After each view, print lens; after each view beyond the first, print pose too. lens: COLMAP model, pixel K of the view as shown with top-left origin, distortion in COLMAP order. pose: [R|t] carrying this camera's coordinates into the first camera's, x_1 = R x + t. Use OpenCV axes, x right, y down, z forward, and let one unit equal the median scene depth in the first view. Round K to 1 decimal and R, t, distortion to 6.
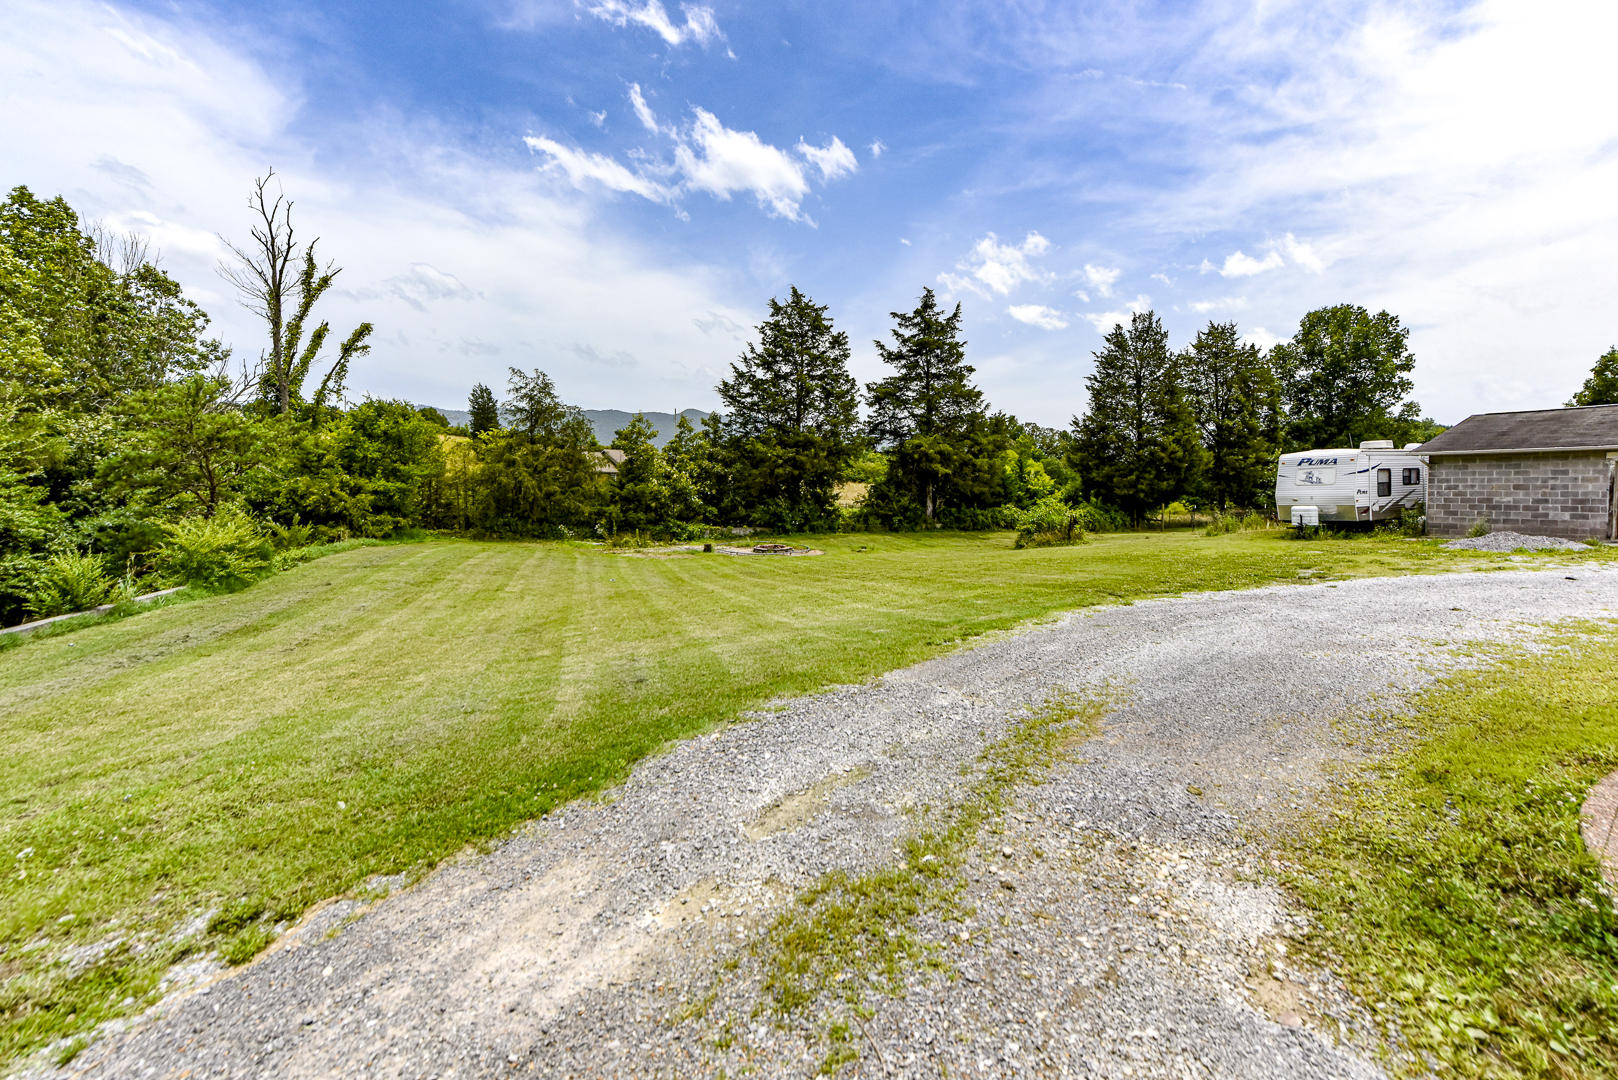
lens RADIAL K [[706.4, 0, 809.0], [0, 706.4, 540.0], [0, 0, 1]] dist [-0.000747, -0.001124]
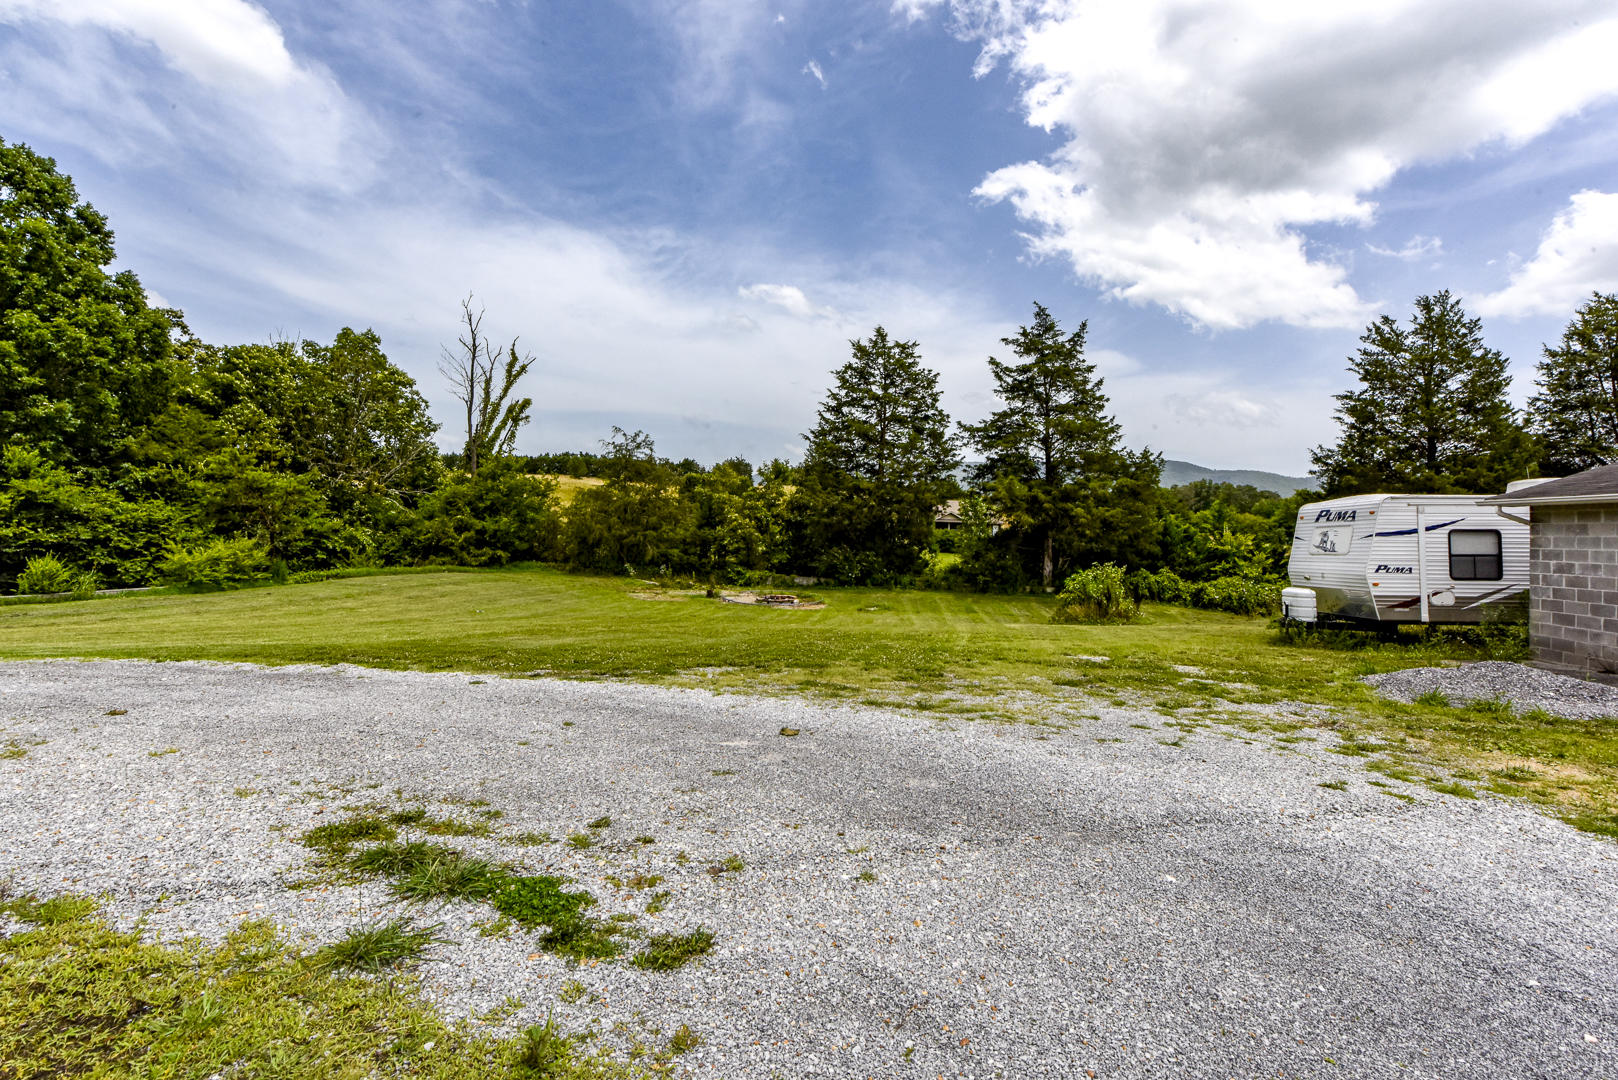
lens RADIAL K [[717.6, 0, 809.0], [0, 717.6, 540.0], [0, 0, 1]] dist [-0.001780, -0.000209]
pose [[0.847519, 0.031346, -0.529838, 0.590880], [-0.068007, 0.996440, -0.049832, -0.026538], [0.526390, 0.078266, 0.846633, 0.226520]]
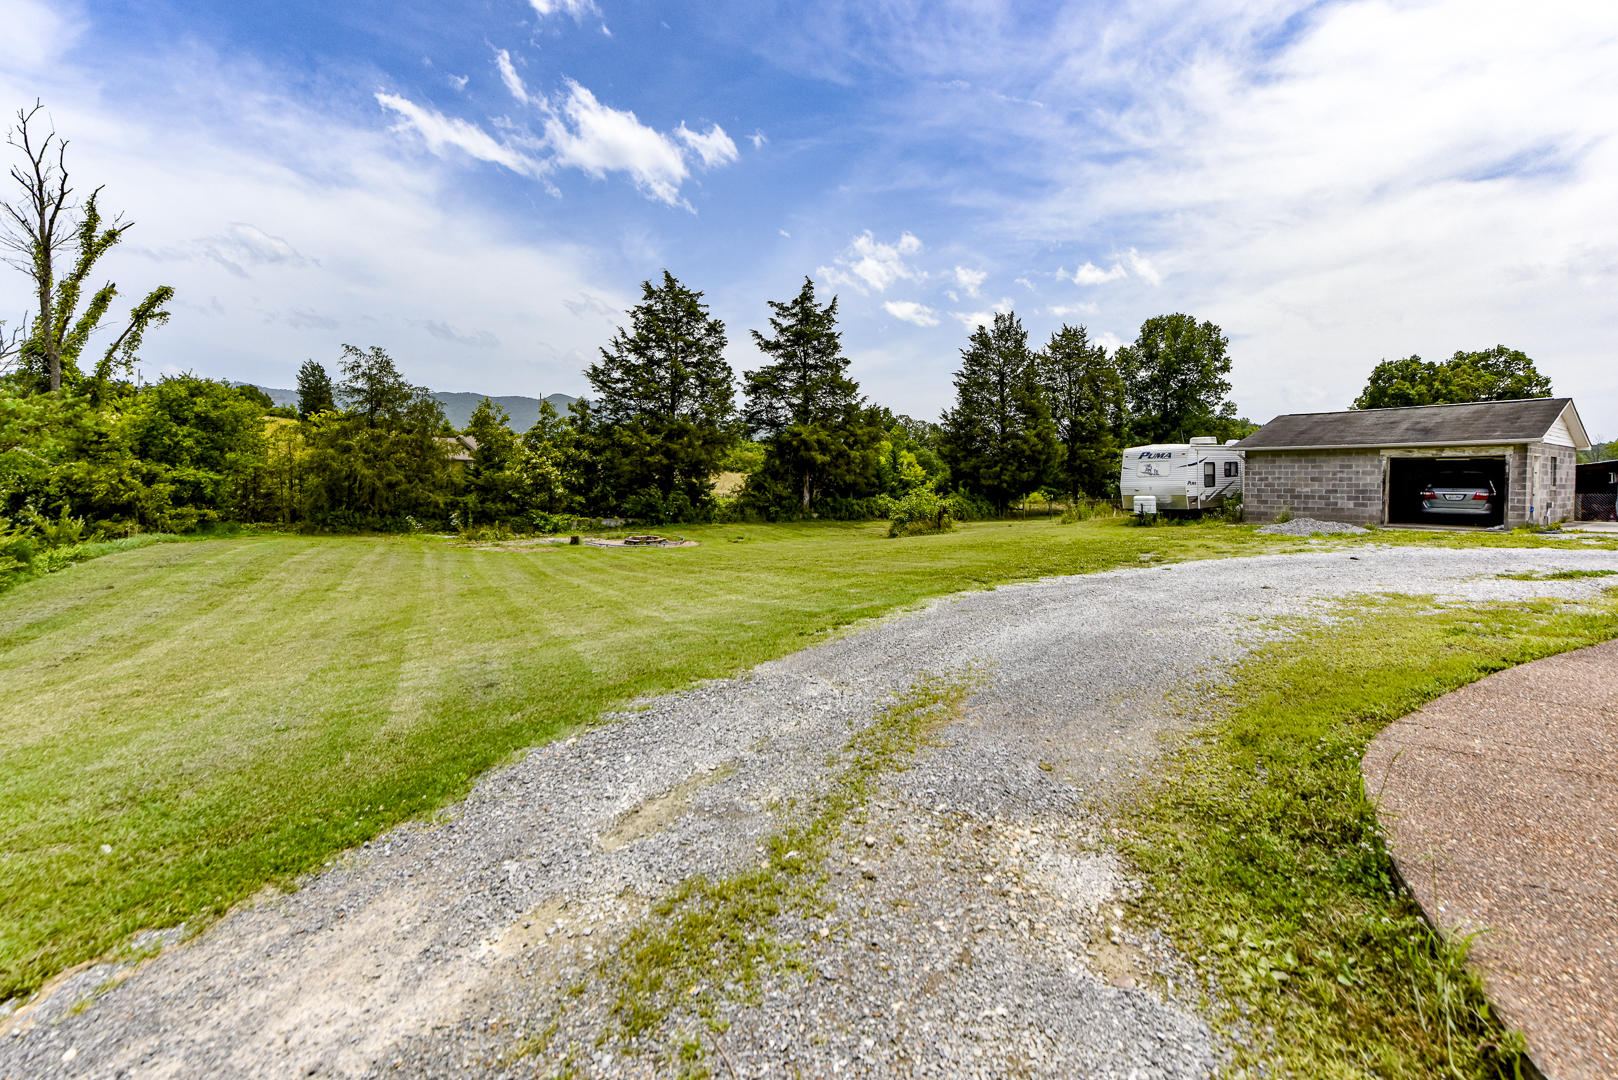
lens RADIAL K [[704.3, 0, 815.1], [0, 704.3, 527.7], [0, 0, 1]] dist [-0.000400, -0.001471]
pose [[0.985821, -0.007990, 0.167611, 0.019022], [0.008510, 0.999961, -0.002384, -0.000474], [-0.167585, 0.003777, 0.985850, 0.012933]]
